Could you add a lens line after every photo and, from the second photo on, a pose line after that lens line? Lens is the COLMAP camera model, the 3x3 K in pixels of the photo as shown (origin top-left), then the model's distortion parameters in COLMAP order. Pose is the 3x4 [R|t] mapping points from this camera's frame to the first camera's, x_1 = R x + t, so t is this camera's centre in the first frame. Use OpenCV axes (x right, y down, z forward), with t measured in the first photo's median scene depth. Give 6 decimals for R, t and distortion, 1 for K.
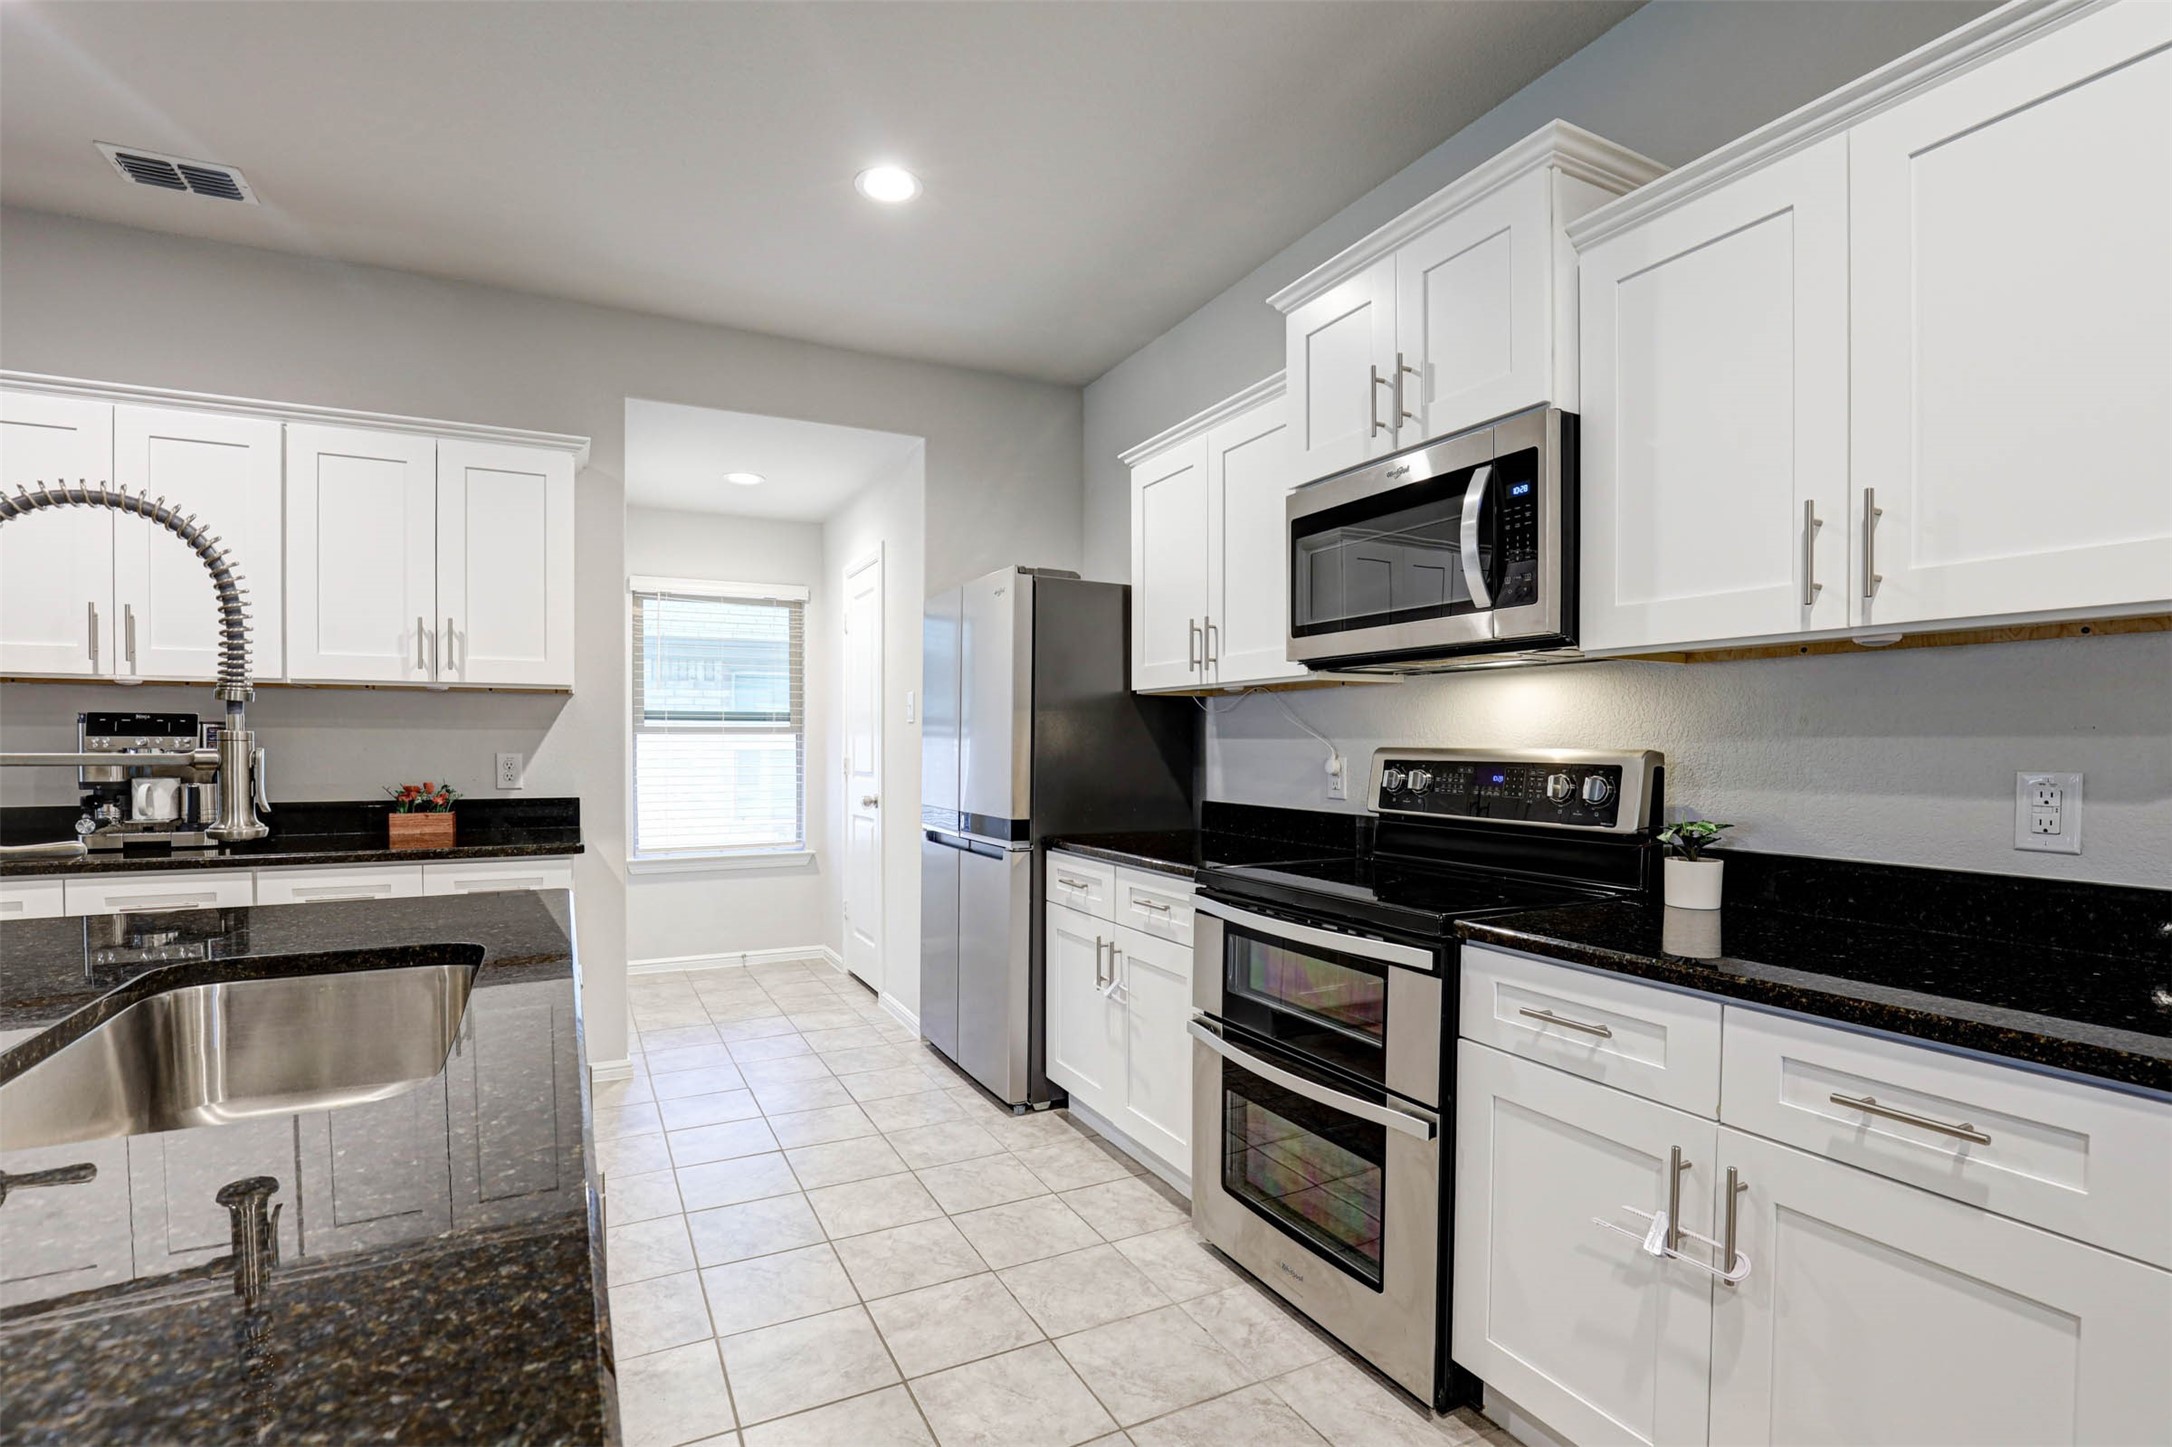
lens RADIAL K [[1002.1, 0, 1090.0], [0, 1002.1, 761.6], [0, 0, 1]] dist [-0.033844, 0.004840]
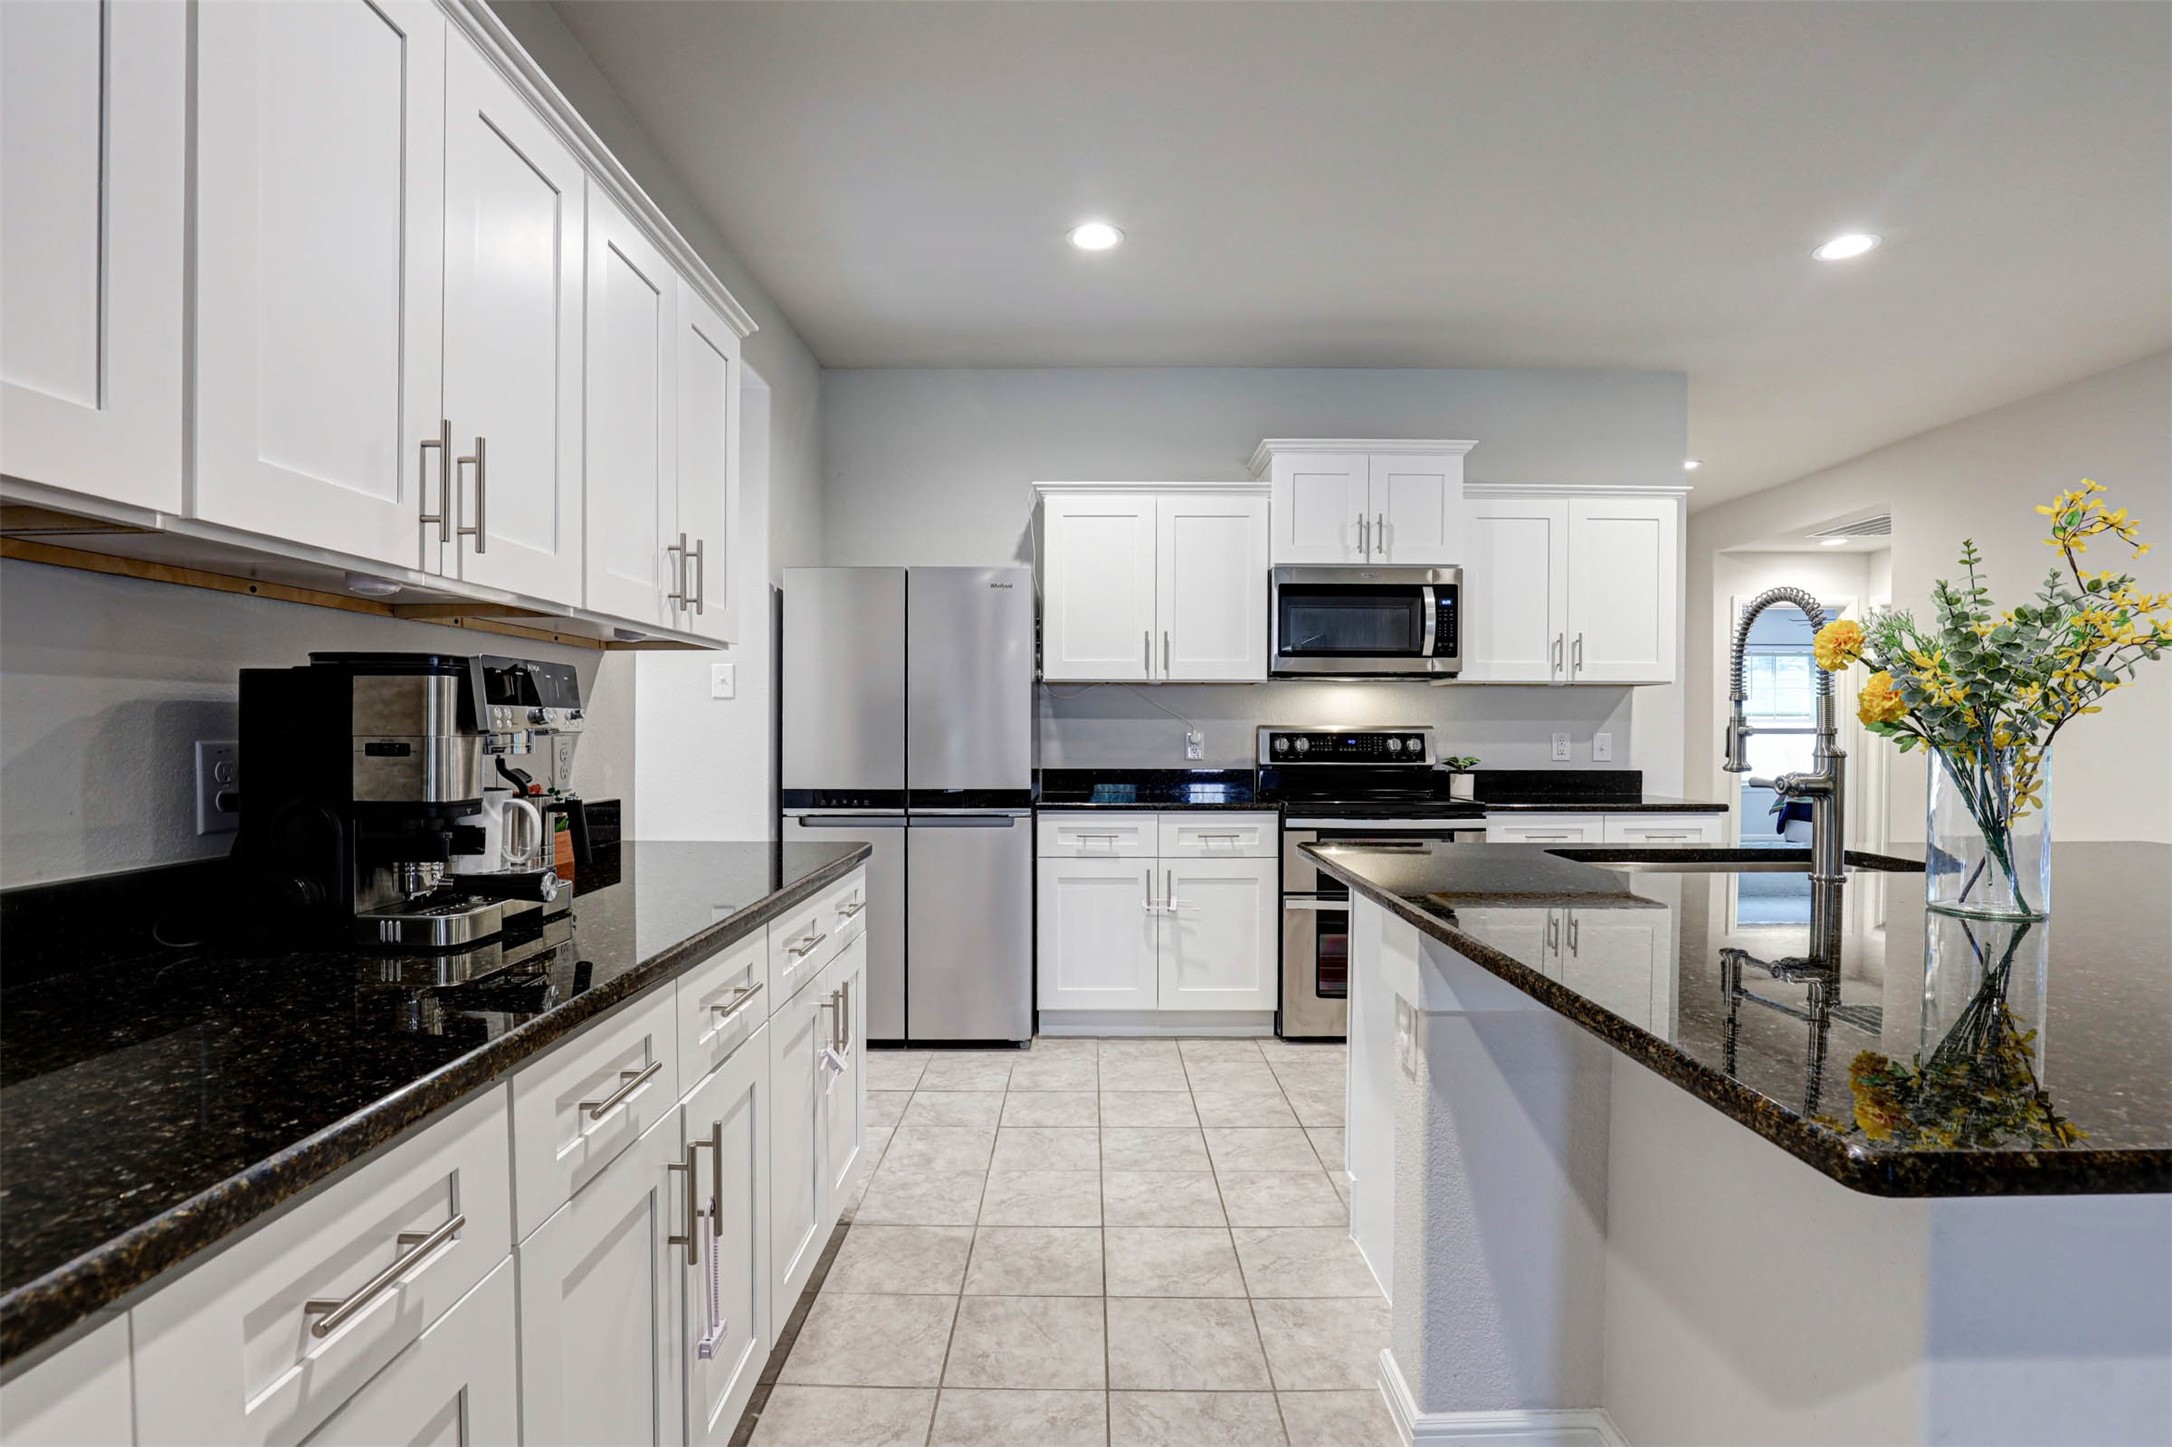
lens RADIAL K [[1025.7, 0, 1086.0], [0, 1025.7, 723.5], [0, 0, 1]] dist [-0.028972, 0.000801]
pose [[0.456908, 0.003379, 0.889508, -1.321060], [0.013488, 0.999852, -0.010726, -0.002971], [-0.889412, 0.016898, 0.456794, 0.494942]]
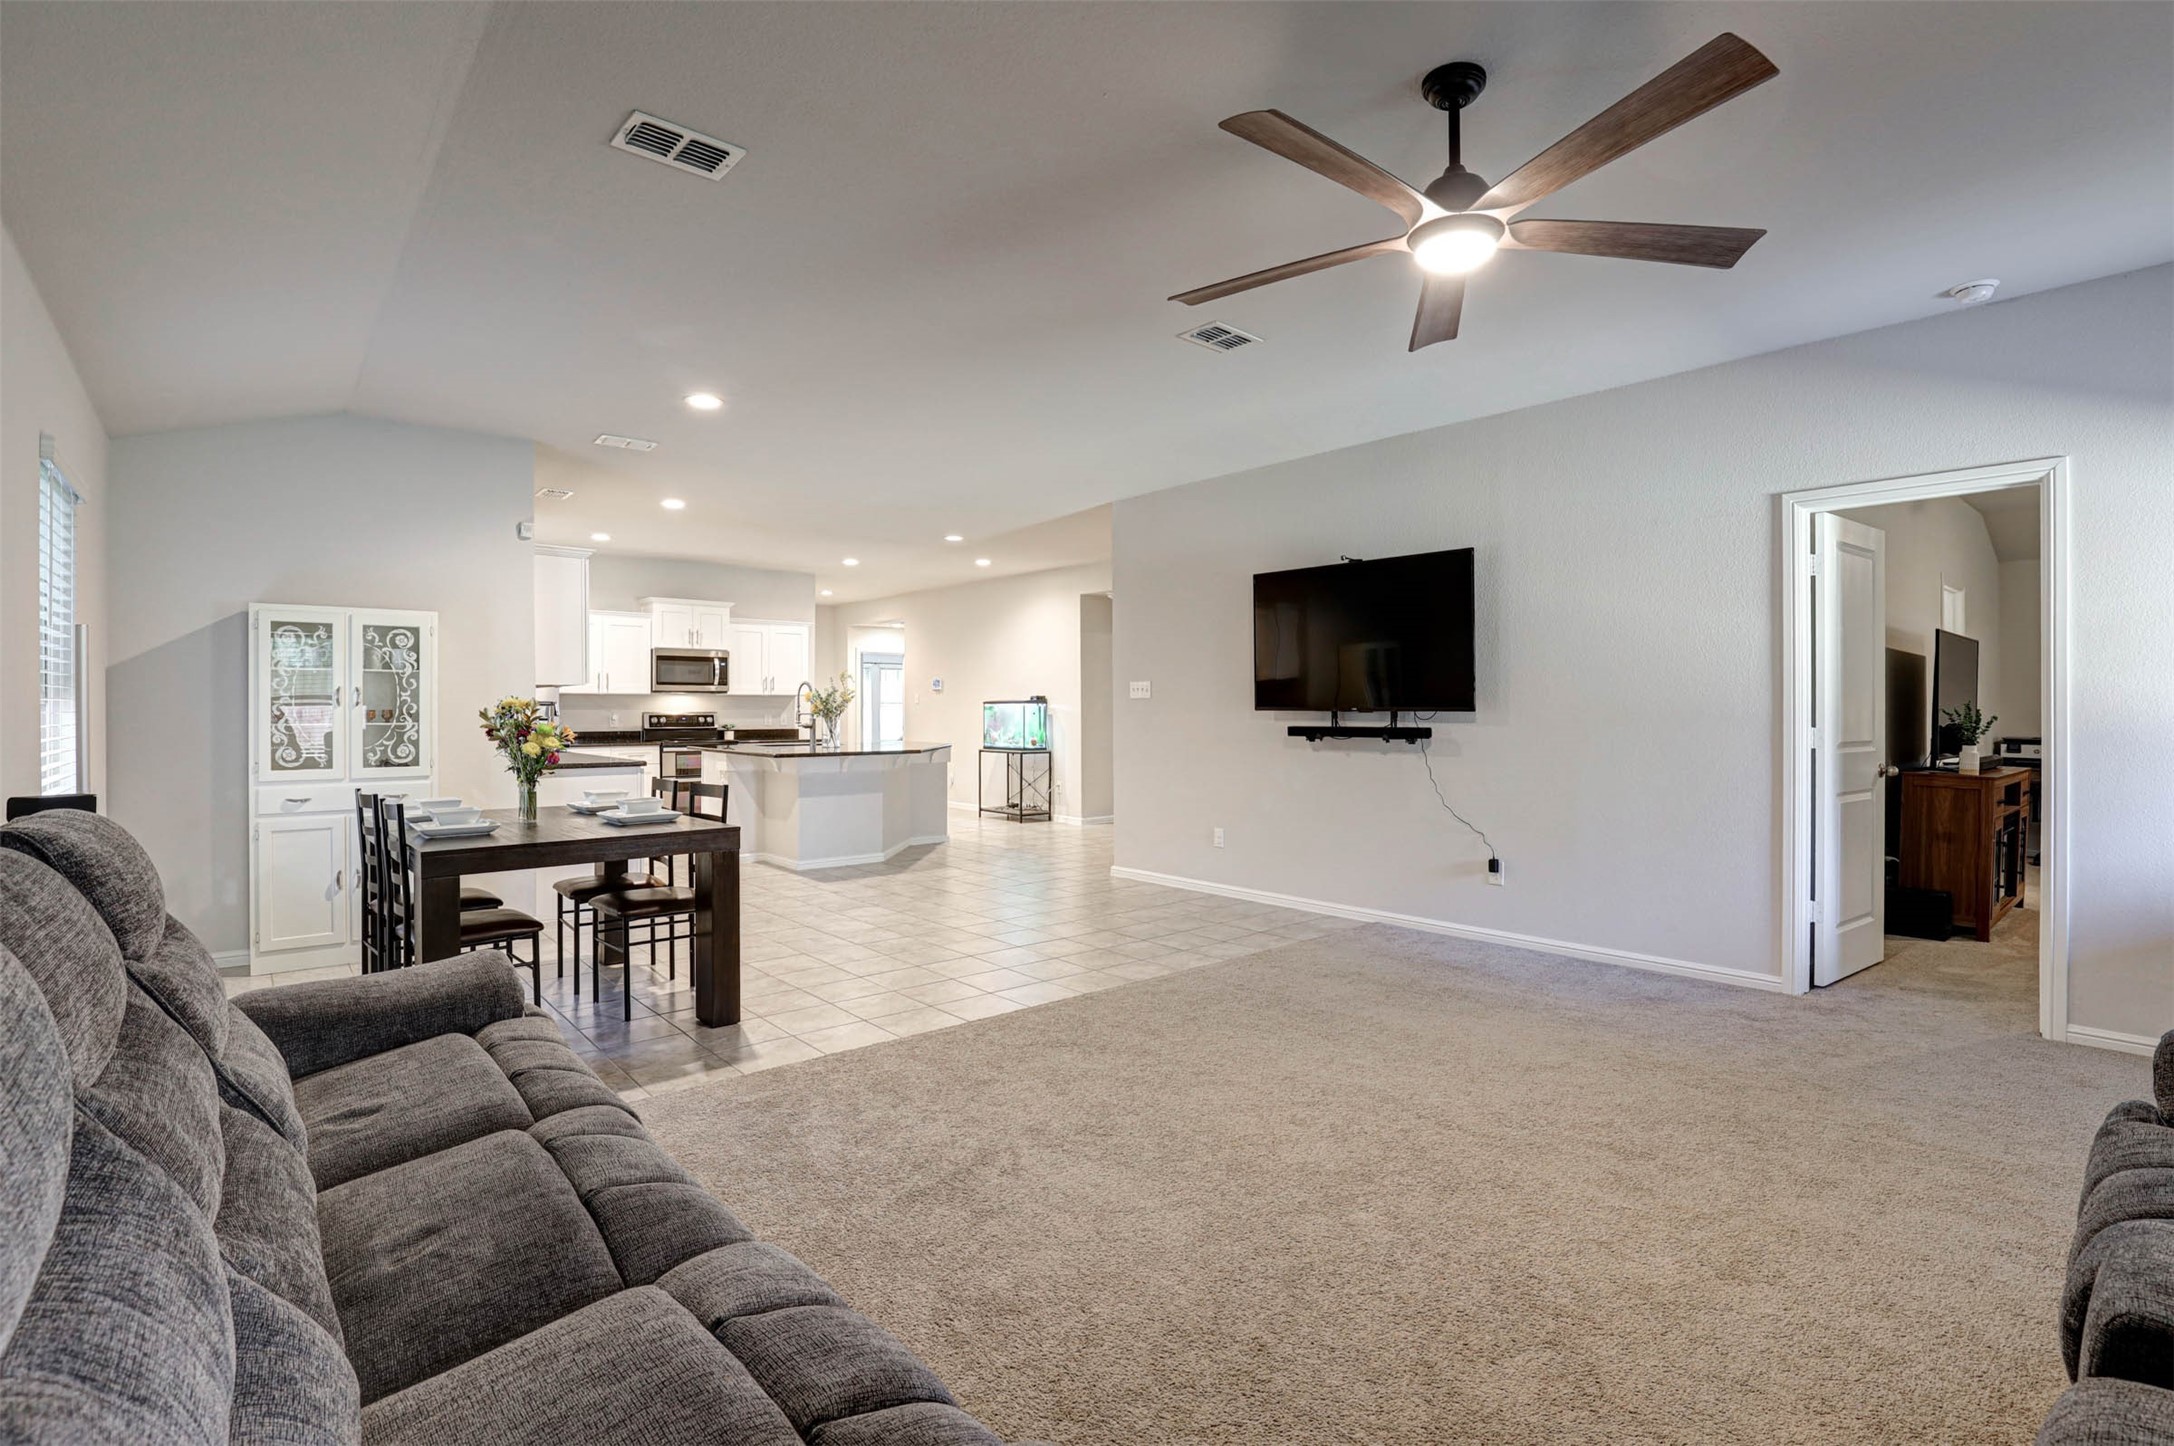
lens RADIAL K [[1026.7, 0, 1087.0], [0, 1026.7, 723.0], [0, 0, 1]] dist [-0.028972, 0.000801]
pose [[-0.221697, -0.014980, 0.975001, -3.922676], [0.018599, 0.999635, 0.019588, -0.017394], [-0.974938, 0.022476, -0.221337, 0.214613]]
